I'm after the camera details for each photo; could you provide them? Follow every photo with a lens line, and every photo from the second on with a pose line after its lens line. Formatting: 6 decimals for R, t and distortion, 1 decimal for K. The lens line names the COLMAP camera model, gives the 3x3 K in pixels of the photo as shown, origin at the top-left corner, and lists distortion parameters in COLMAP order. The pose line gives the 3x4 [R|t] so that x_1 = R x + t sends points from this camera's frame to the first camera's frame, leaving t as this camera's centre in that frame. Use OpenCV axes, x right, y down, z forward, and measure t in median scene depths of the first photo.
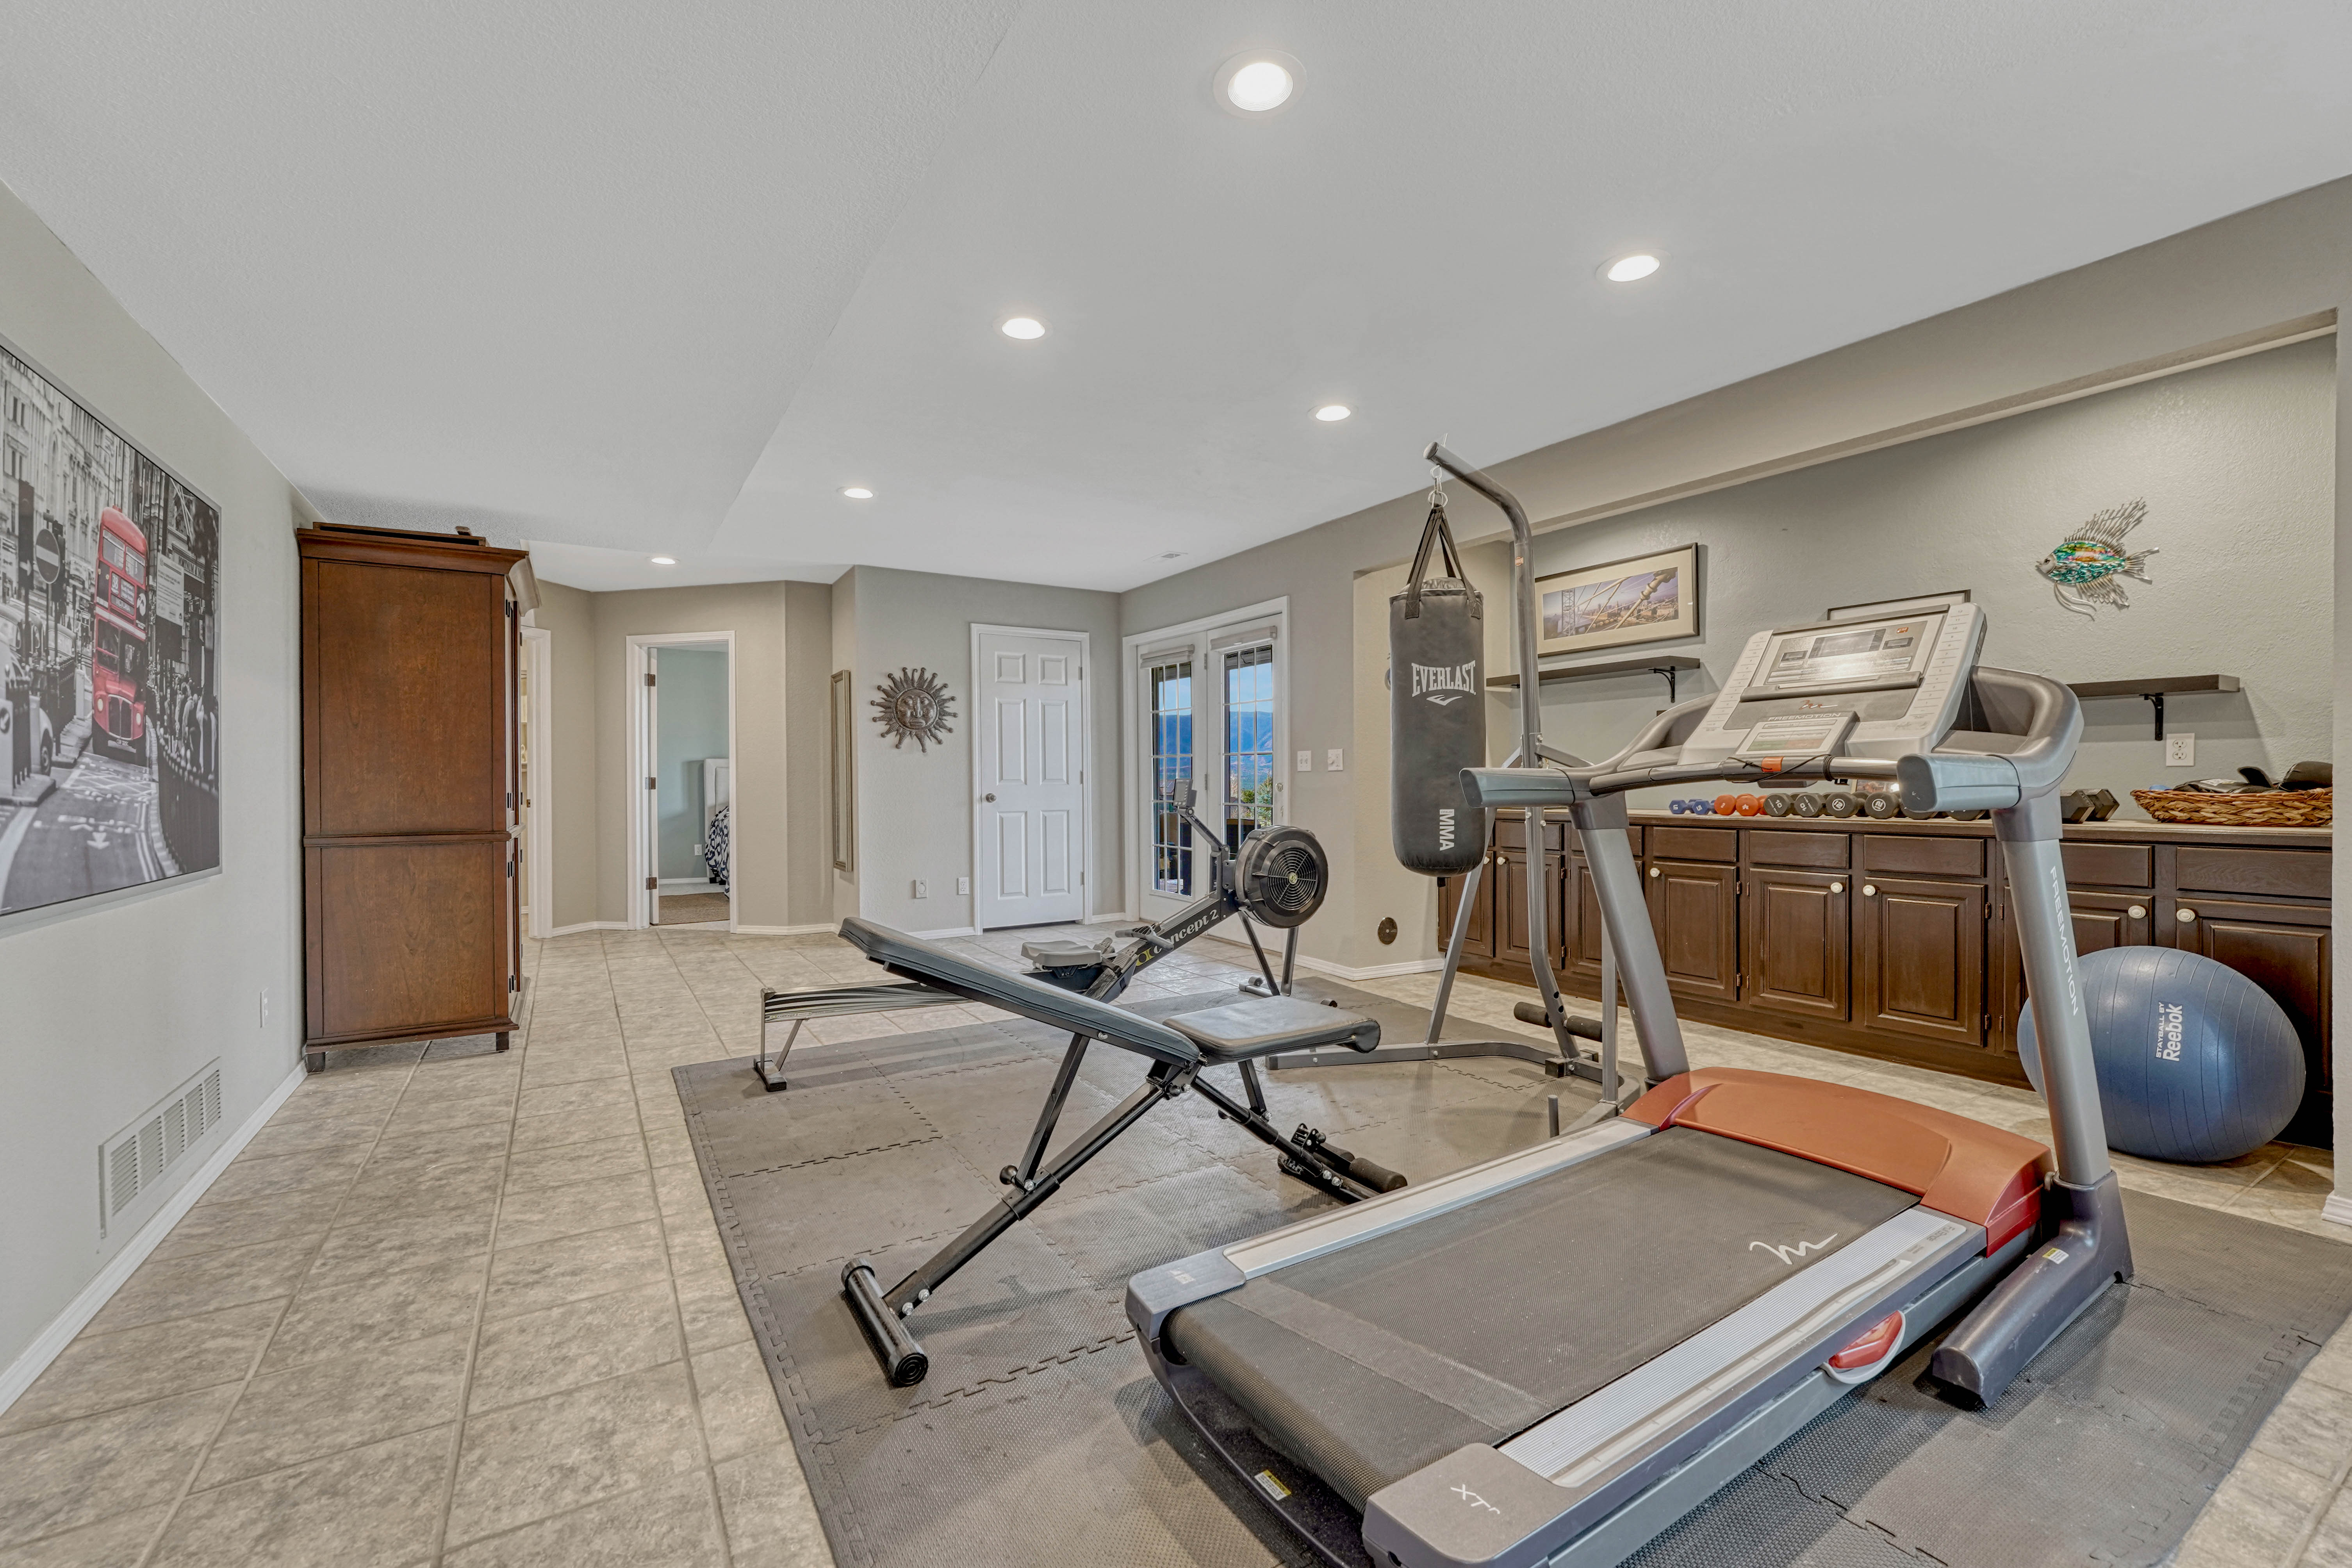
lens RADIAL K [[982.0, 0, 1192.8], [0, 982.0, 781.3], [0, 0, 1]] dist [-0.020506, 0.003517]
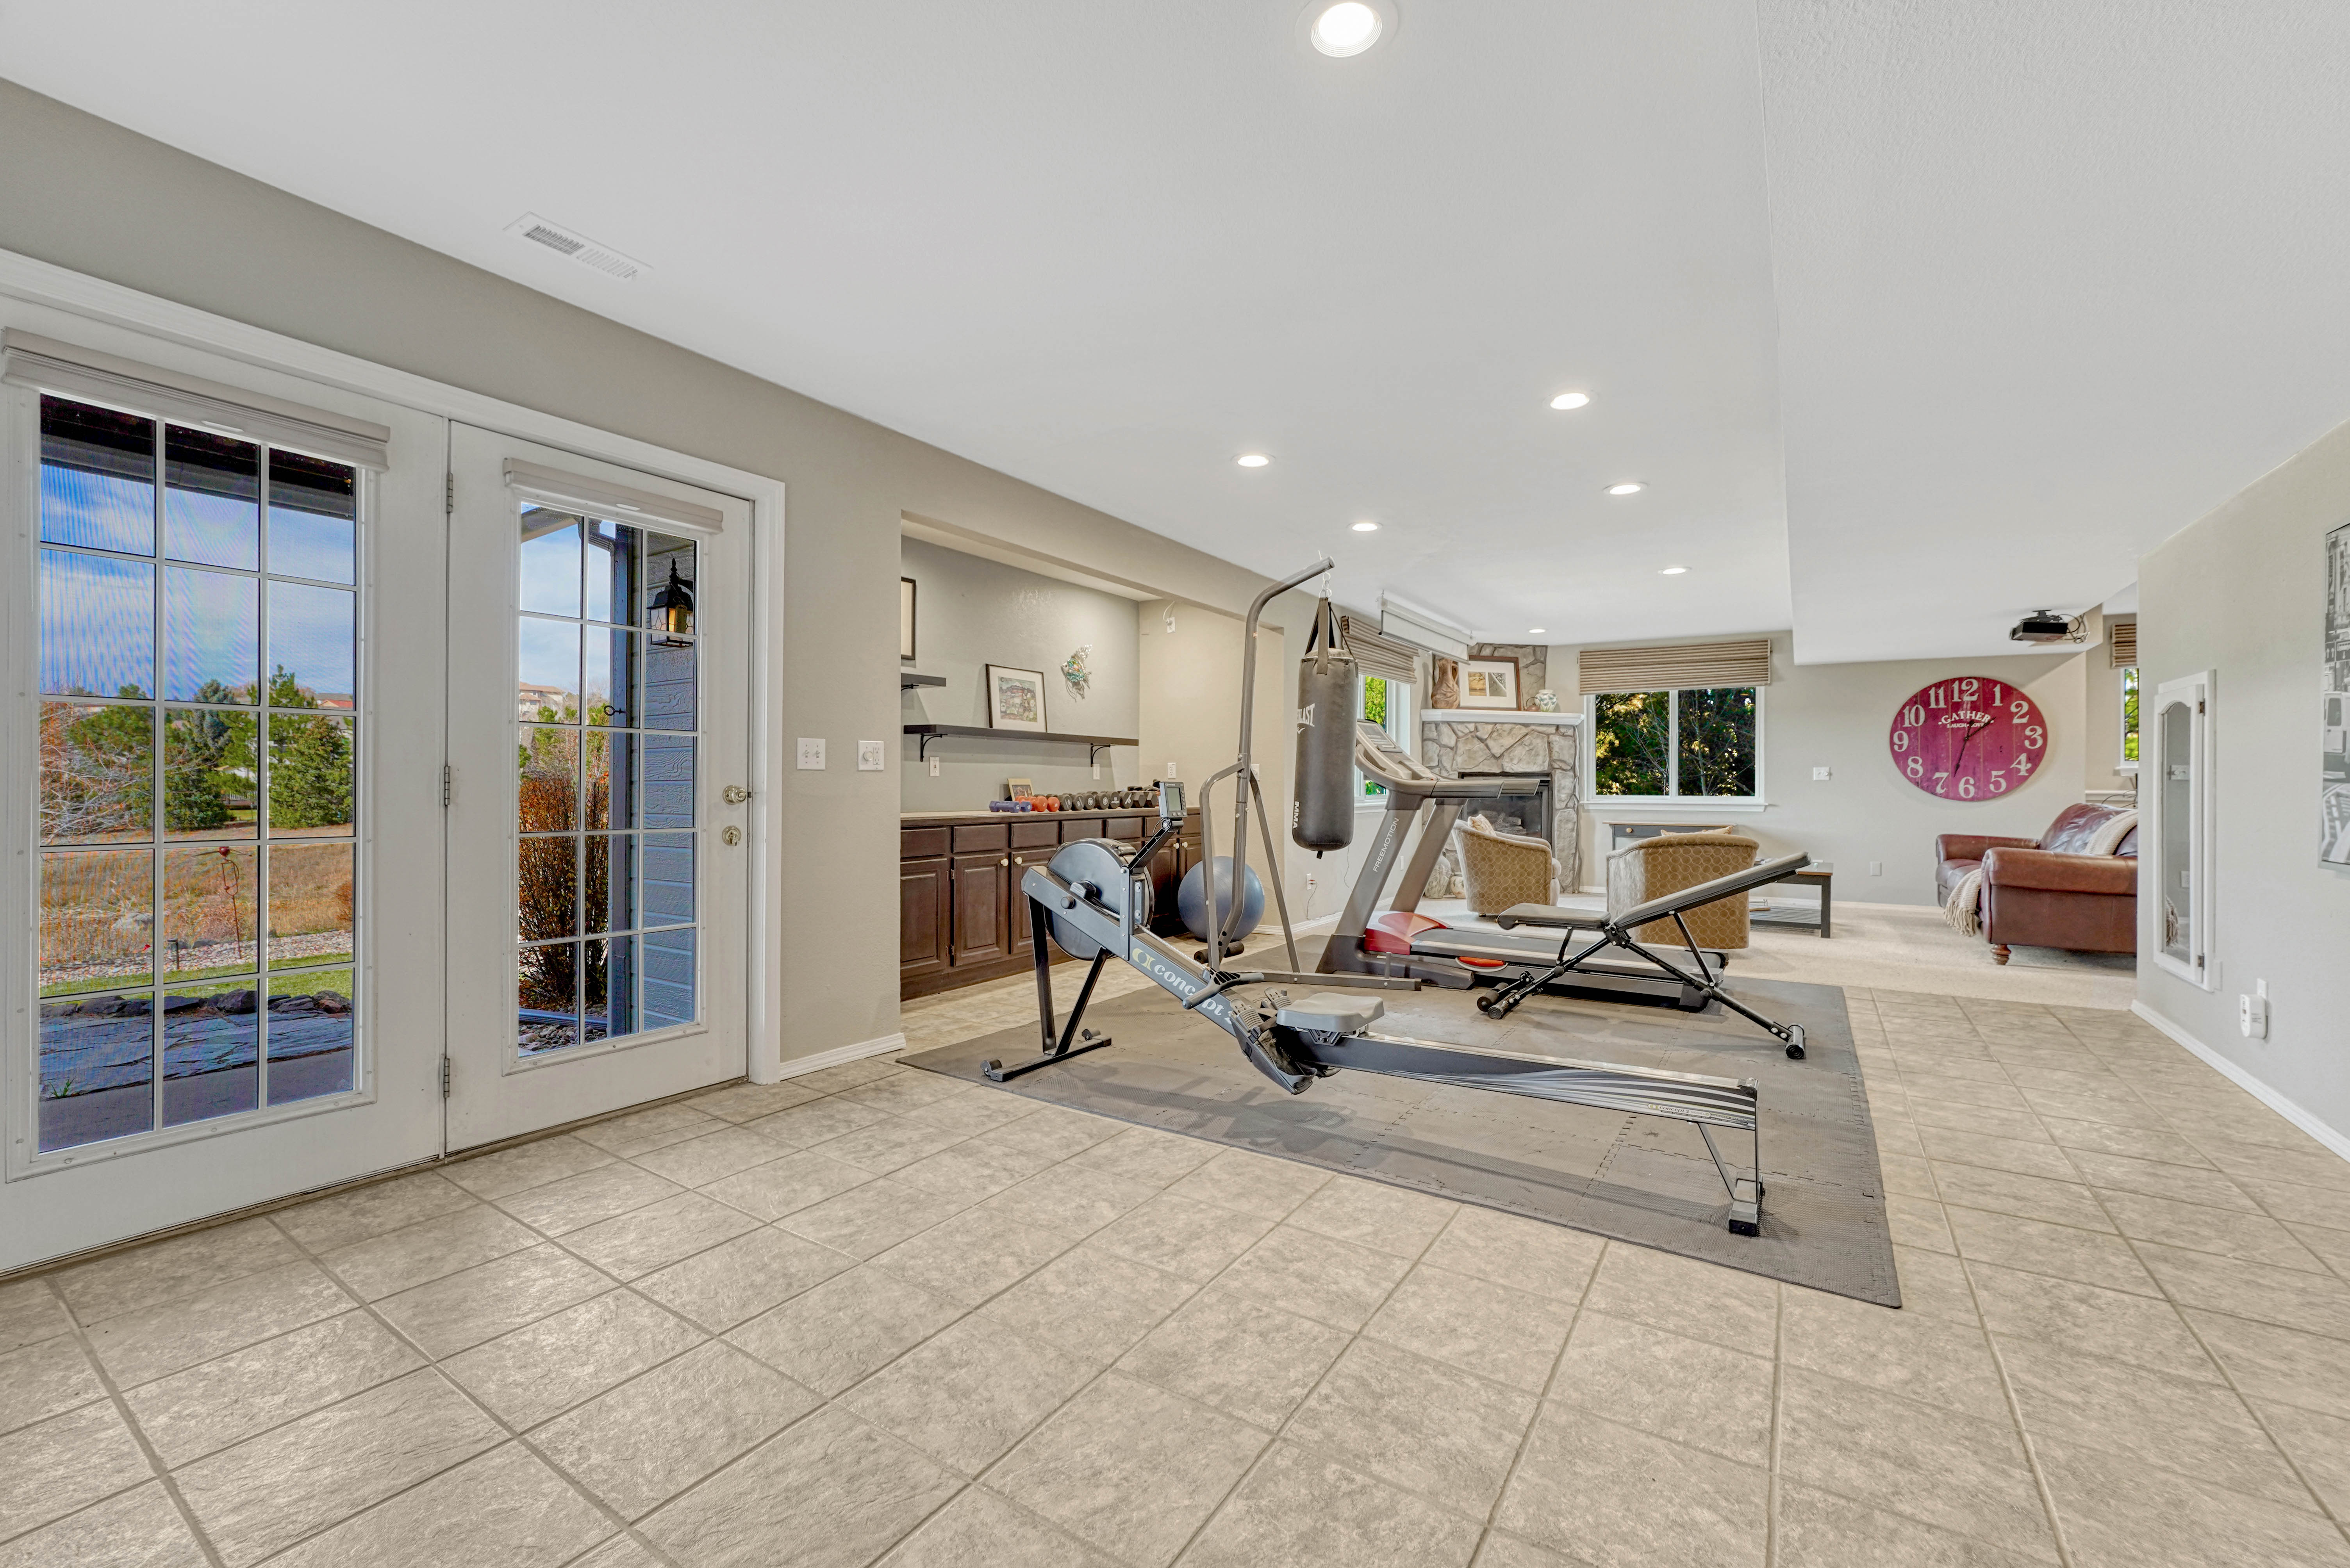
lens RADIAL K [[981.0, 0, 1178.3], [0, 981.0, 781.8], [0, 0, 1]] dist [-0.020506, 0.003517]
pose [[-0.423281, 0.008168, 0.905962, -0.934262], [0.005897, 0.999963, -0.006261, 0.003938], [-0.905979, 0.002692, -0.423313, 1.739990]]
